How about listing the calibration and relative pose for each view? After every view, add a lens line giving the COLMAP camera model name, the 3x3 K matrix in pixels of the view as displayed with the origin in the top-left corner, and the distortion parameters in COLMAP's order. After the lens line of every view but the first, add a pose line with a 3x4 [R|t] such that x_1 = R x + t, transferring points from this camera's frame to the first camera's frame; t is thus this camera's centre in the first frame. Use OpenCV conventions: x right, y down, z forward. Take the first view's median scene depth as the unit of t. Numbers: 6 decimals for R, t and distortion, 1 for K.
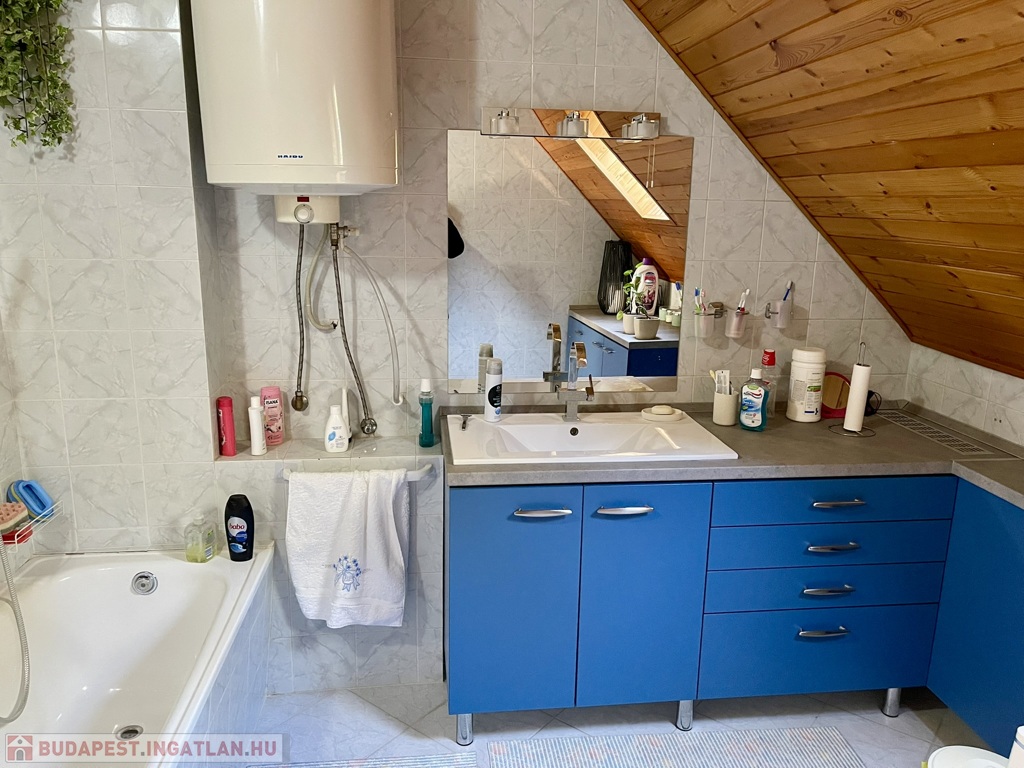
lens RADIAL K [[777.6, 0, 511.8], [0, 777.6, 384.4], [0, 0, 1]] dist [0.023490, -0.013784]
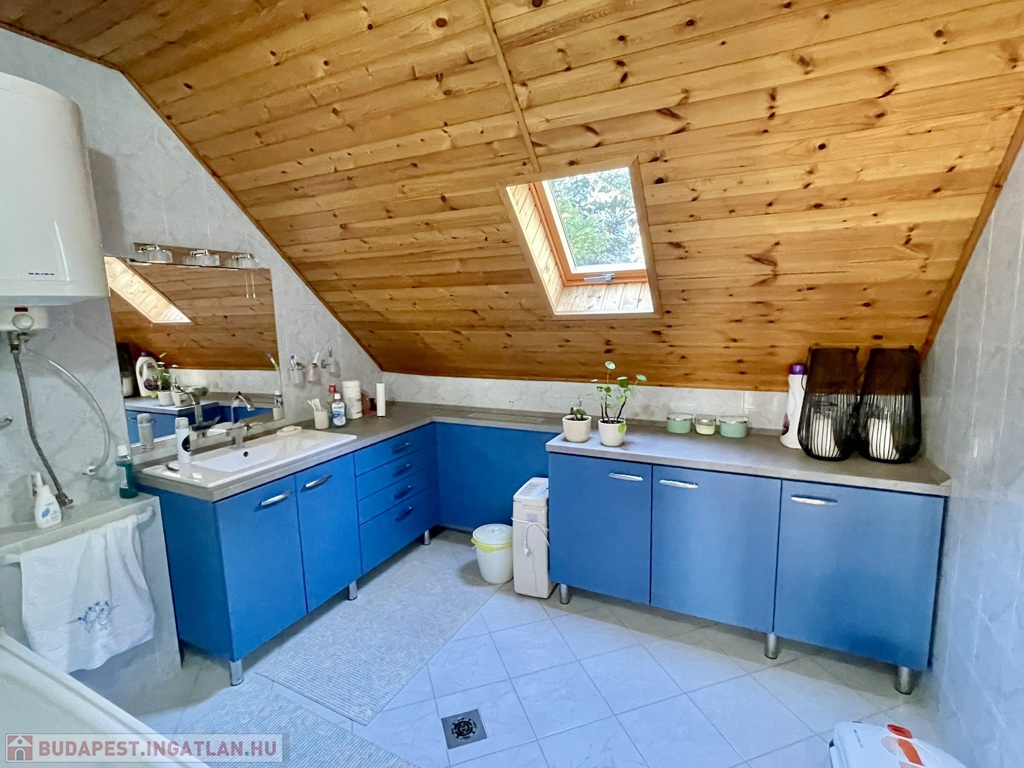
lens RADIAL K [[488.6, 0, 512.8], [0, 488.6, 382.5], [0, 0, 1]] dist [-0.006498, -0.000978]
pose [[0.546254, -0.152232, 0.823670, -0.407911], [0.220428, 0.974811, 0.033980, 0.006544], [-0.808095, 0.162998, 0.566051, 0.007181]]
